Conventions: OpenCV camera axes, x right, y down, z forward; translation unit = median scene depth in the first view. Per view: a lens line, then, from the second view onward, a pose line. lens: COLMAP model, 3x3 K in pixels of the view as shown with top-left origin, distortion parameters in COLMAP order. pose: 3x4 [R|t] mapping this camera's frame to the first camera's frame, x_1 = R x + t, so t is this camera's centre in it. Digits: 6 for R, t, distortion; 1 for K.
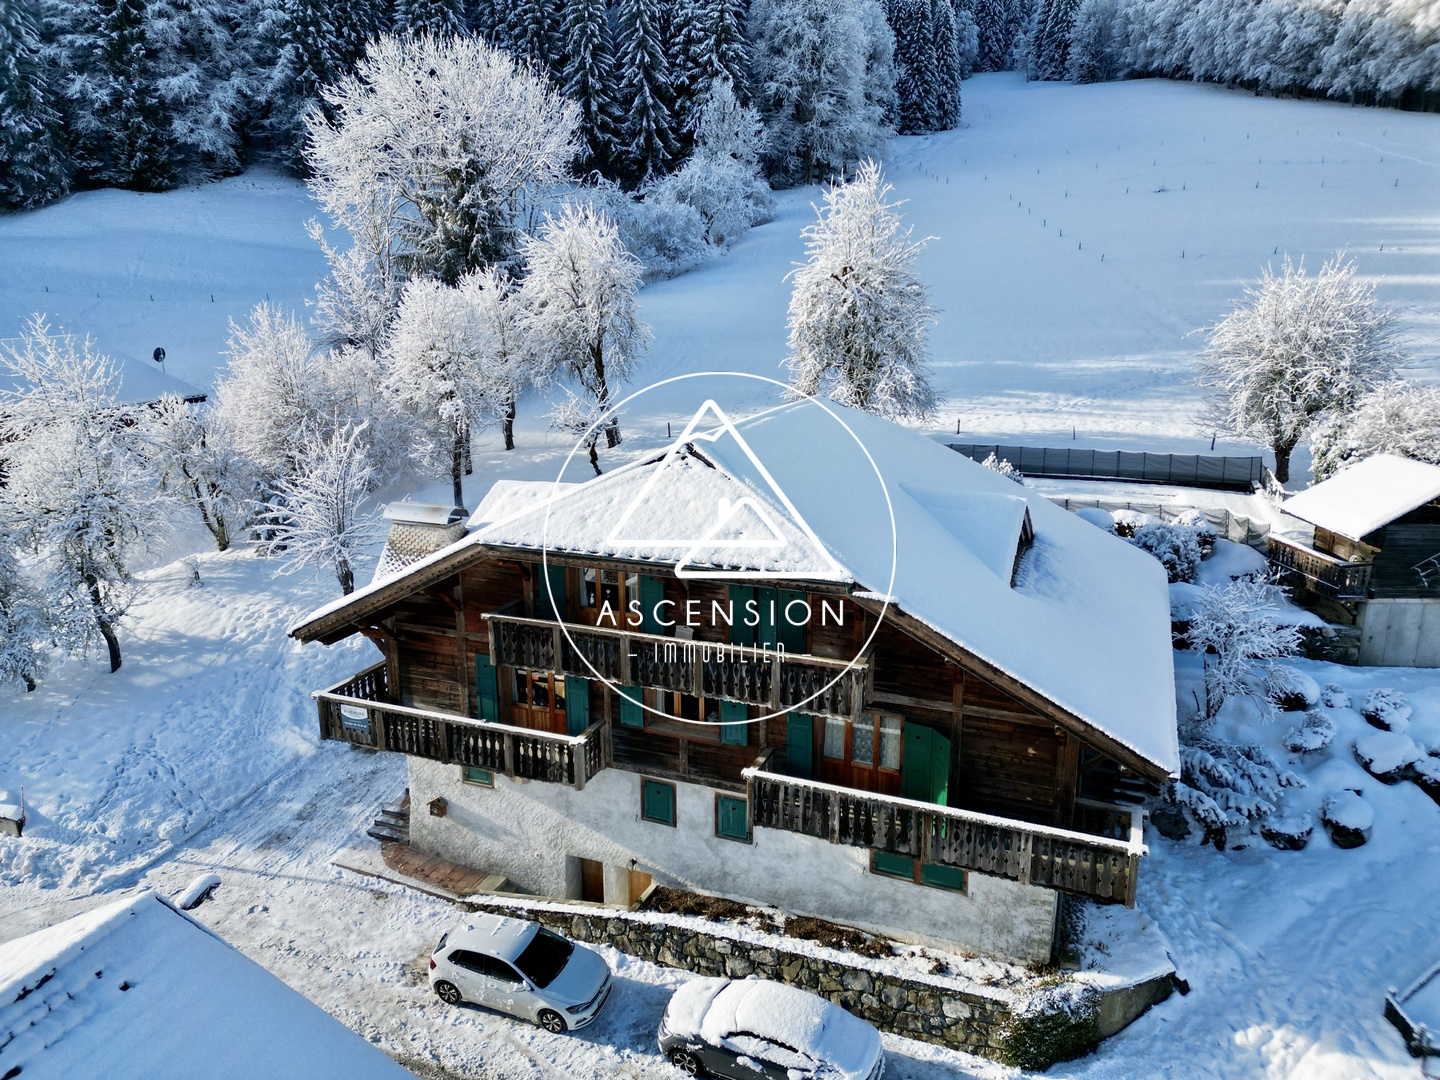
lens RADIAL K [[997.4, 0, 720.0], [0, 997.4, 540.0], [0, 0, 1]] dist [0.069199, -0.057878]
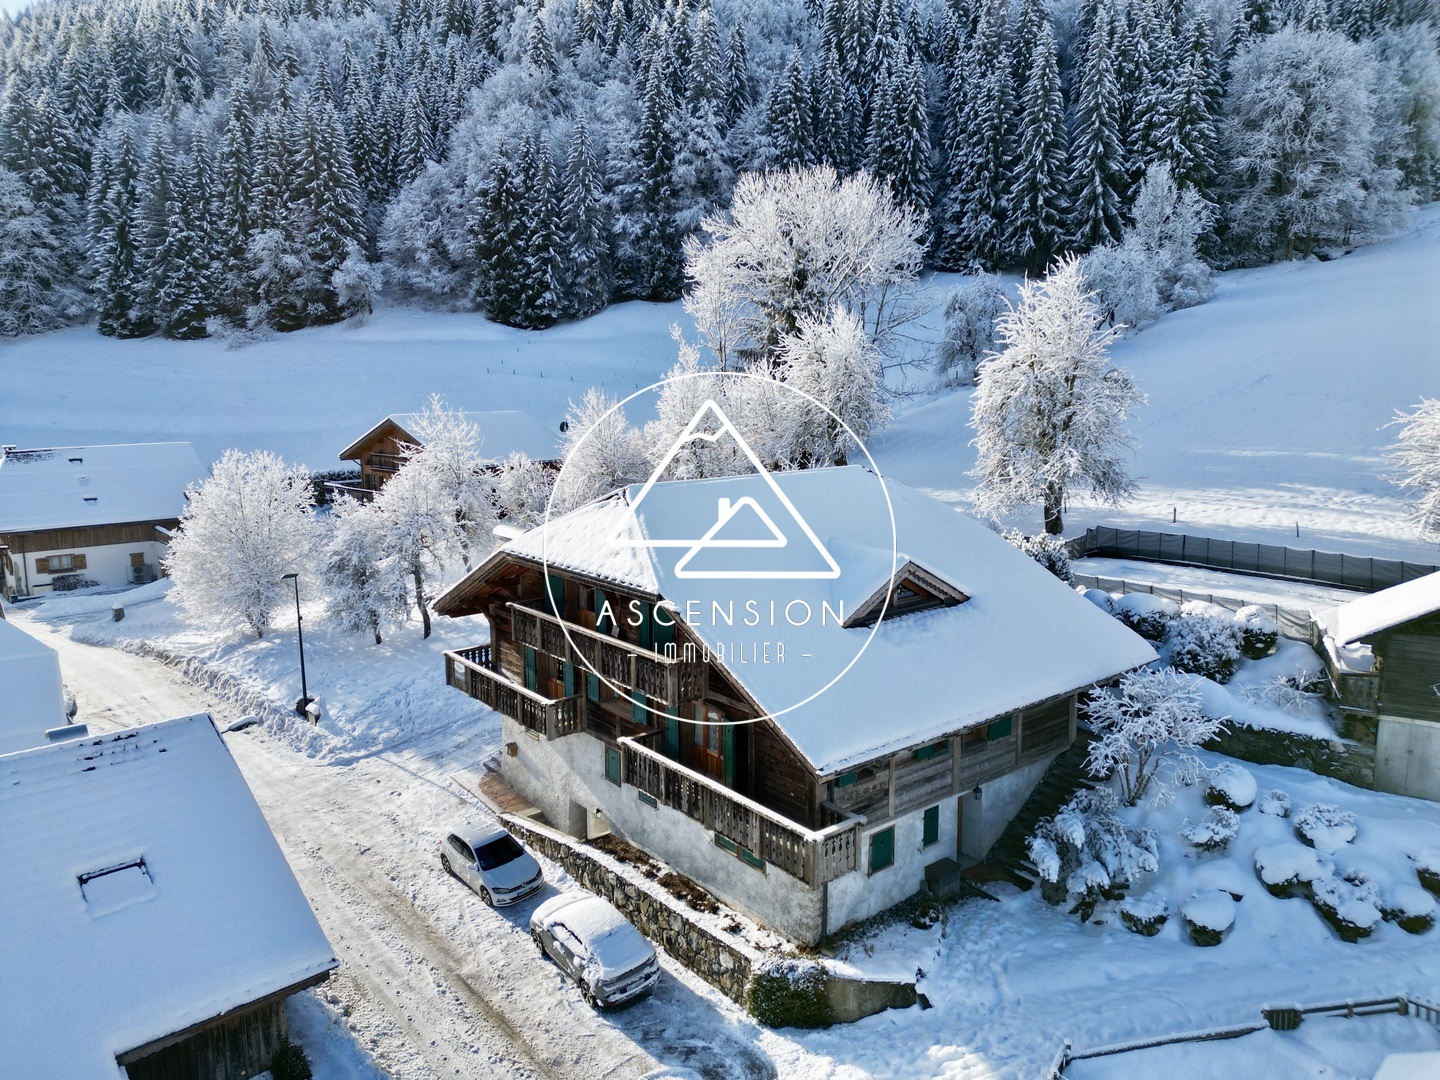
lens RADIAL K [[997.4, 0, 720.0], [0, 997.4, 540.0], [0, 0, 1]] dist [0.069199, -0.057878]
pose [[0.876295, 0.078517, -0.475335, 0.536130], [-0.117482, 0.991672, -0.052775, 0.020202], [0.467232, 0.102090, 0.878221, -0.082215]]
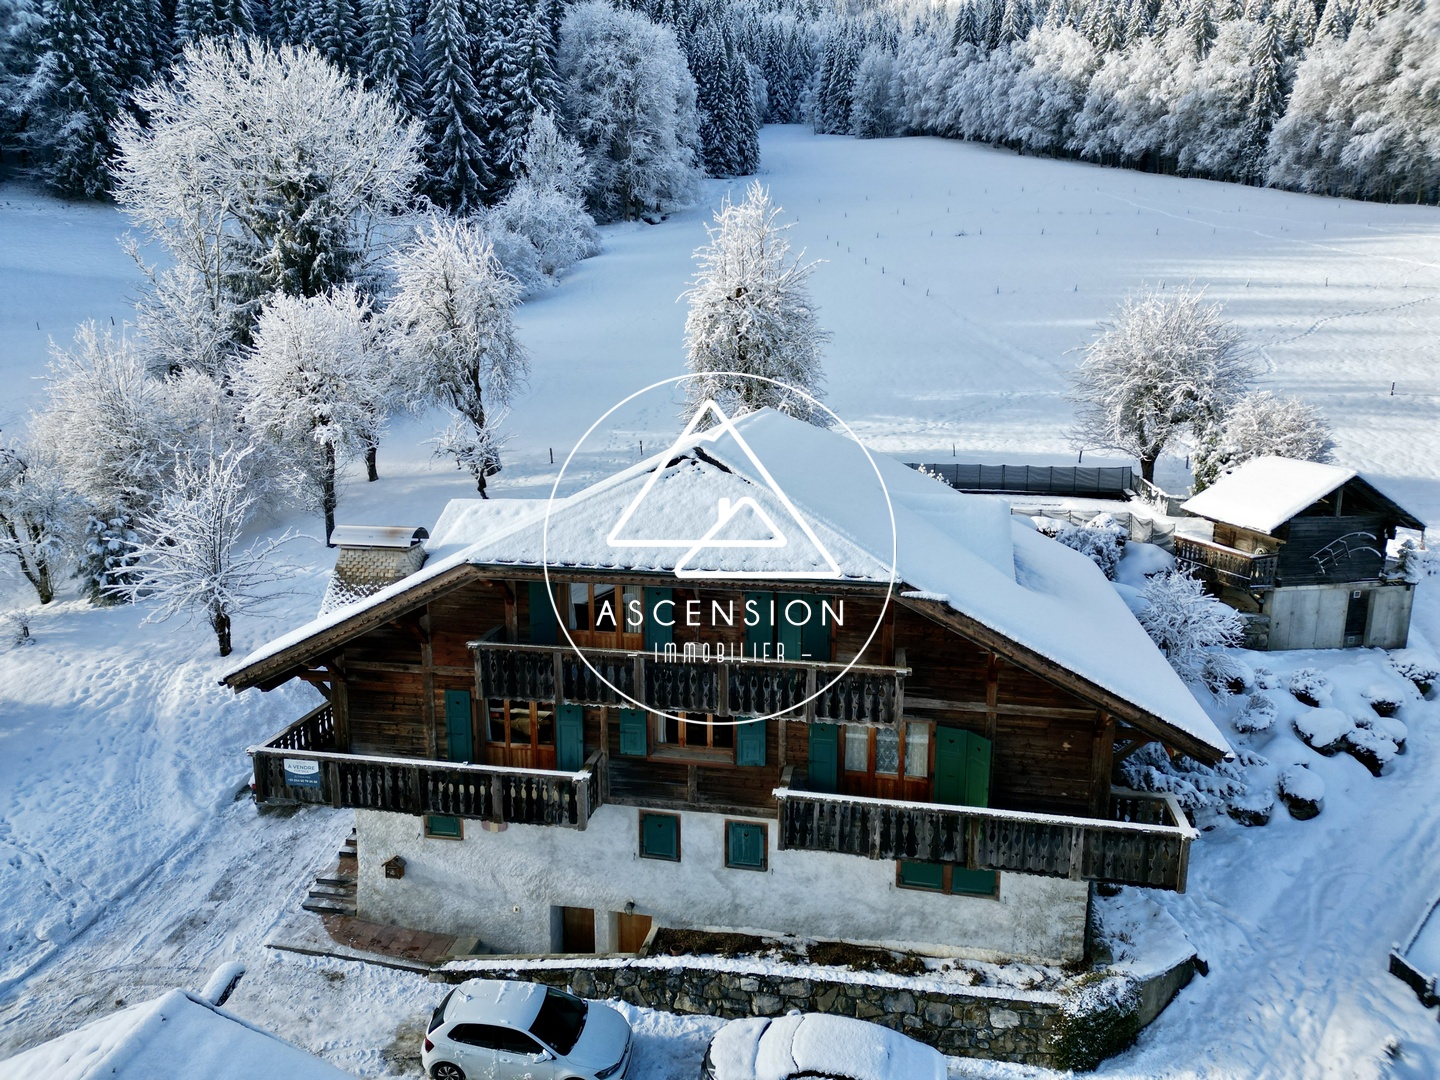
lens RADIAL K [[997.4, 0, 720.0], [0, 997.4, 540.0], [0, 0, 1]] dist [0.069199, -0.057878]
pose [[0.980545, -0.036690, 0.192833, -0.144908], [0.043940, 0.998474, -0.033455, 0.017123], [-0.191311, 0.041277, 0.980661, 0.053954]]
